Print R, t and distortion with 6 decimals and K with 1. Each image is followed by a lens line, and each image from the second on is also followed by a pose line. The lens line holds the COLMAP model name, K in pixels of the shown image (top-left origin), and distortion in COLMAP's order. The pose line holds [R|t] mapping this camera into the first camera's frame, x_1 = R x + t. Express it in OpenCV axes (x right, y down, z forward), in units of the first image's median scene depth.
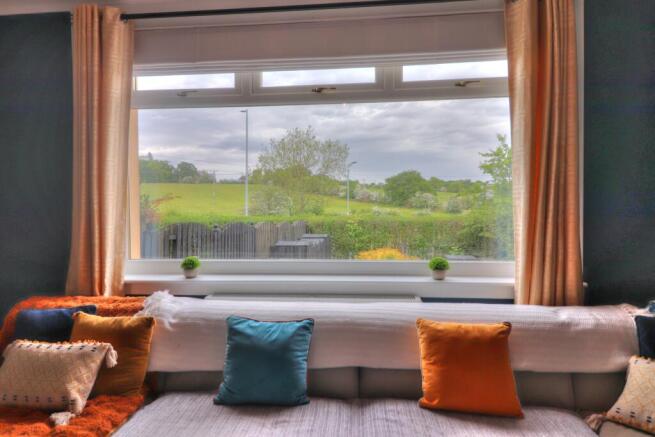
lens RADIAL K [[401.9, 0, 327.5], [0, 401.9, 218.5], [0, 0, 1]] dist [0.004696, 0.001586]
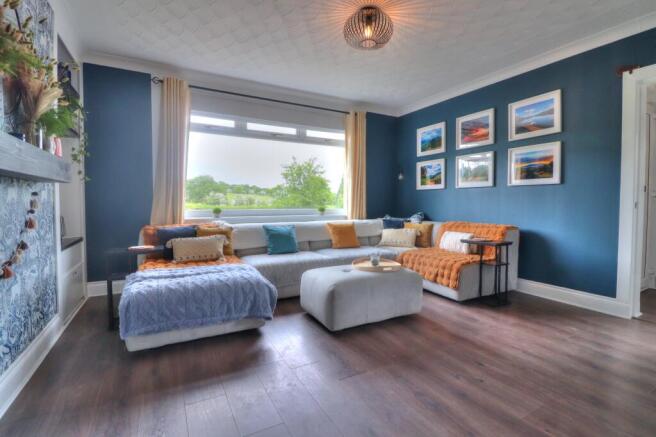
lens RADIAL K [[304.6, 0, 329.0], [0, 304.6, 211.2], [0, 0, 1]] dist [-0.000888, -0.000427]
pose [[0.819542, -0.008580, 0.572955, -0.823772], [0.013316, 0.999903, -0.004073, 0.140301], [-0.572865, 0.010967, 0.819577, -0.644656]]
